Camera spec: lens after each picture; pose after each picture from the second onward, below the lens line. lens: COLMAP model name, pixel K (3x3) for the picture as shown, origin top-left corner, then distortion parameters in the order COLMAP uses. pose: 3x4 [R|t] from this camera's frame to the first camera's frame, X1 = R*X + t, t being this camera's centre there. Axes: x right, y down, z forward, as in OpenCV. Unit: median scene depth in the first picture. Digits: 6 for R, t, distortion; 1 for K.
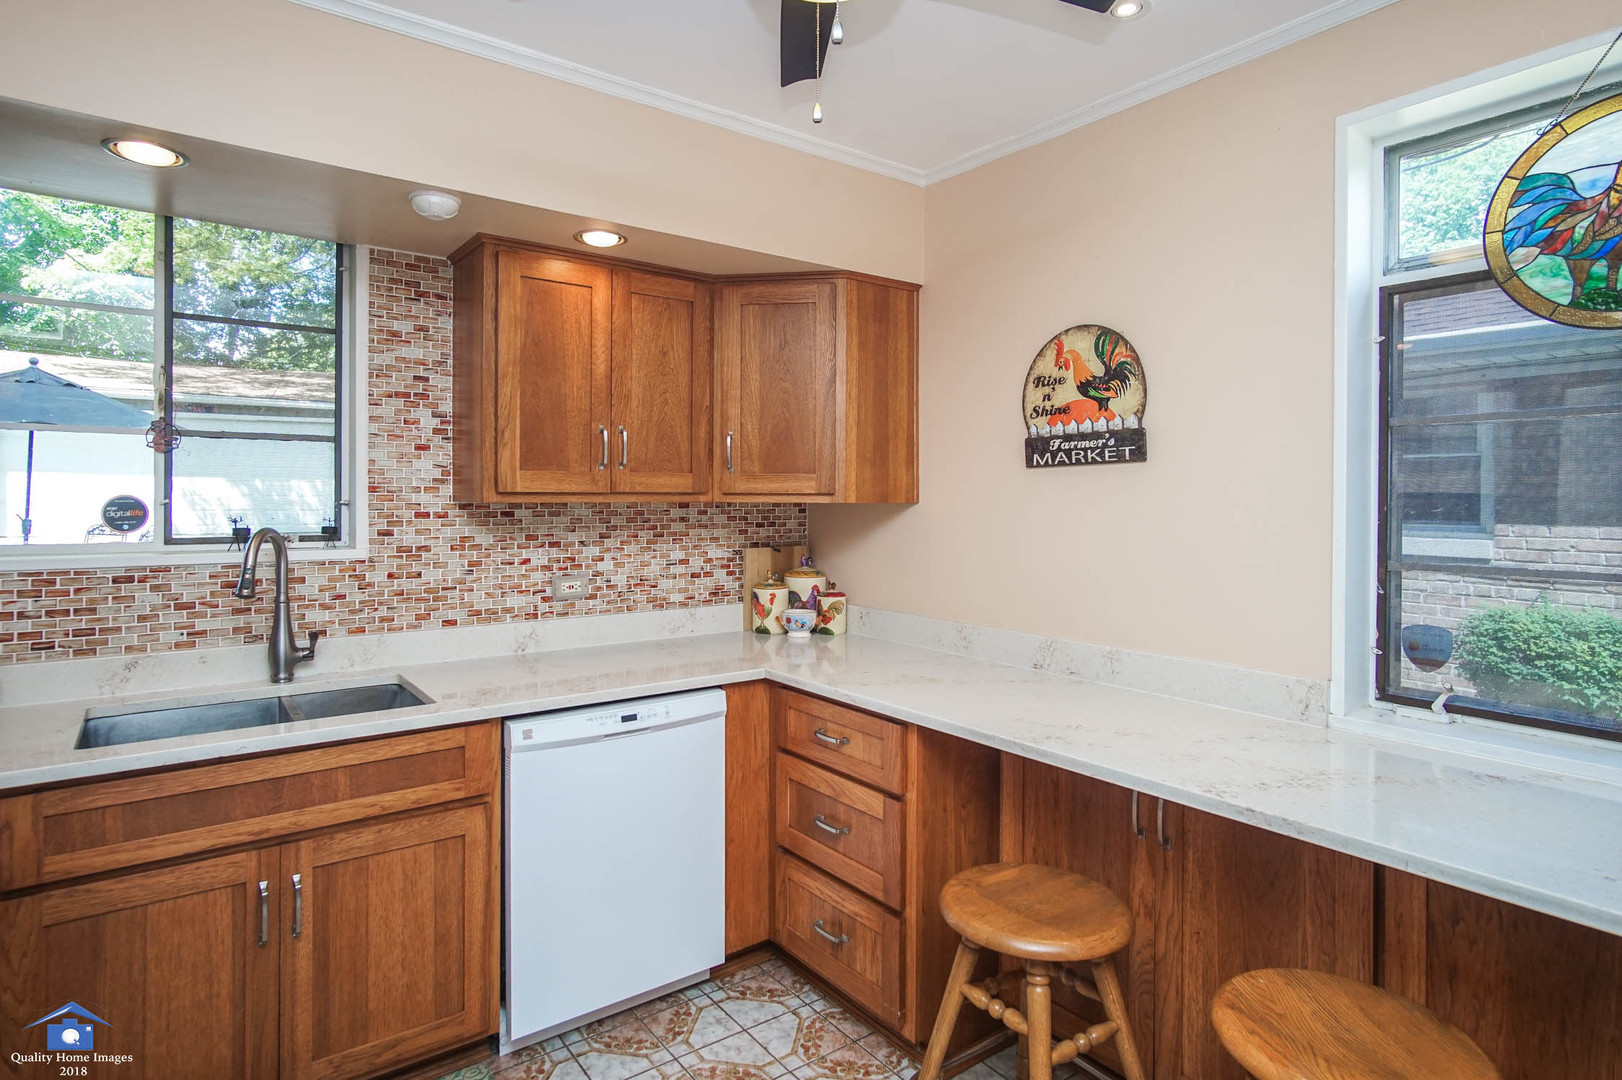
lens RADIAL K [[886.5, 0, 809.5], [0, 886.5, 499.1], [0, 0, 1]] dist [-0.001843, 0.001804]
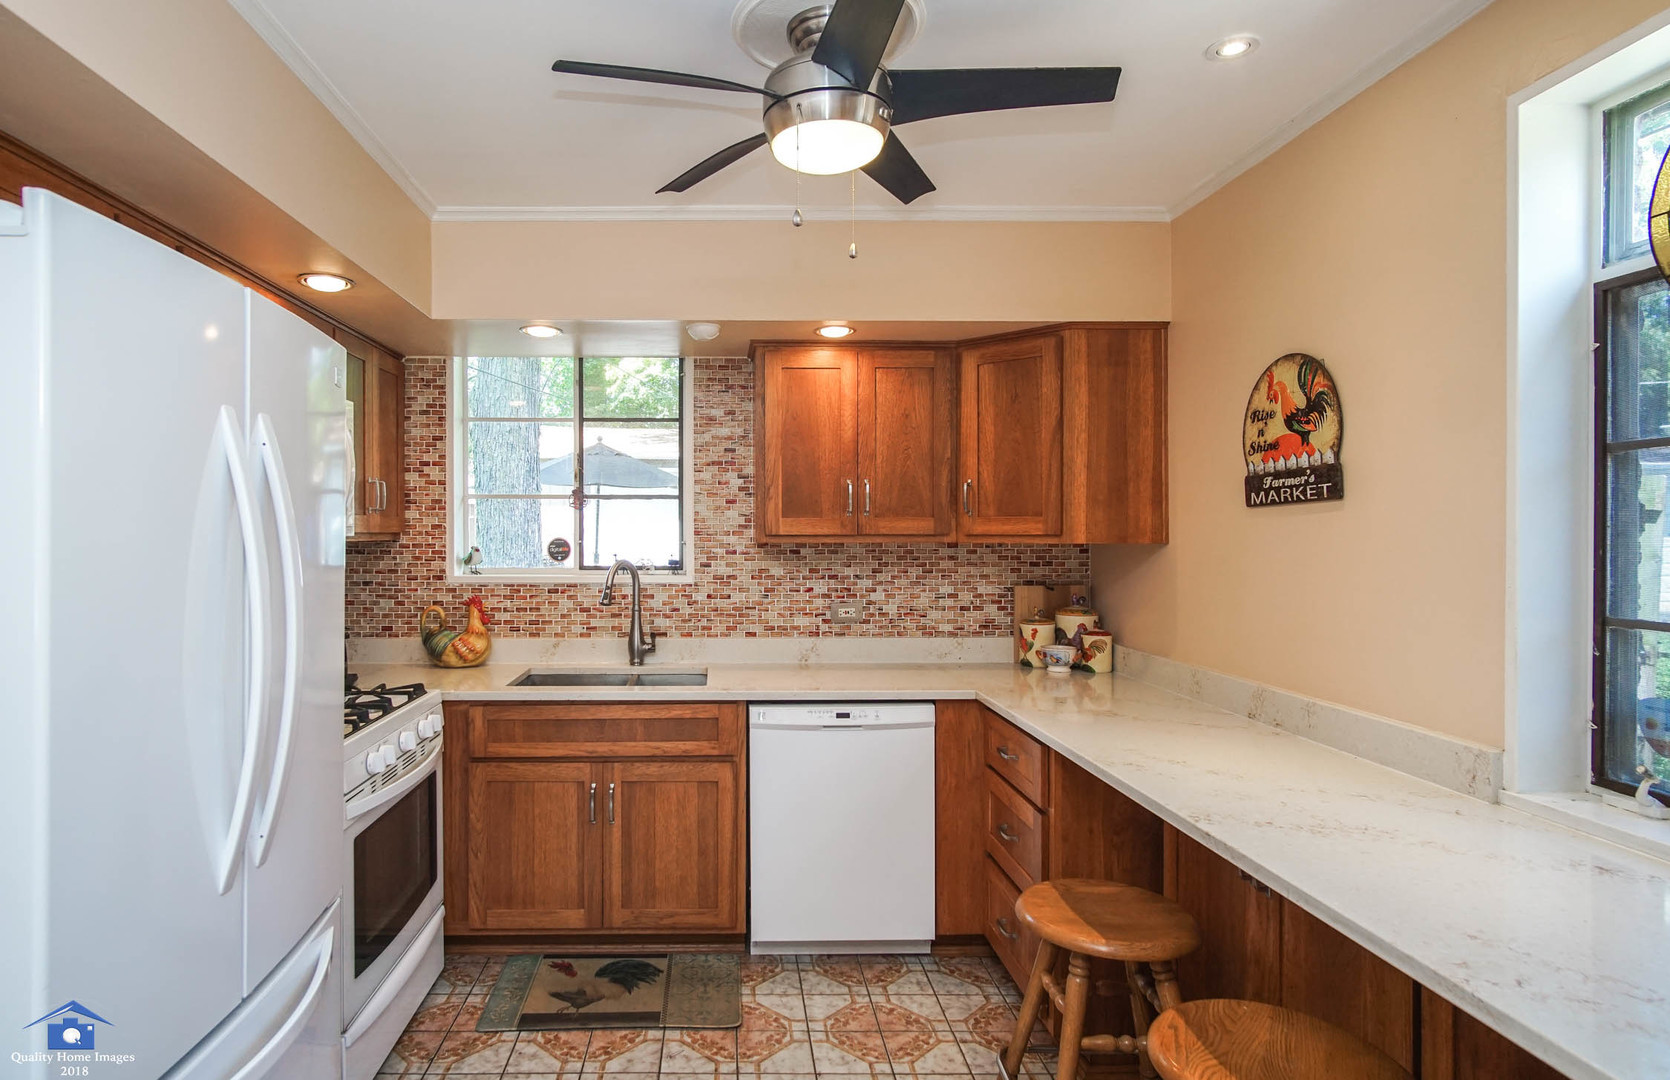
lens RADIAL K [[915.9, 0, 722.7], [0, 915.9, 539.3], [0, 0, 1]] dist [-0.001746, 0.000331]
pose [[0.808763, -0.000629, -0.588134, 0.380962], [0.001674, 0.999998, 0.001232, -0.003053], [0.588132, -0.001981, 0.808763, -0.130451]]
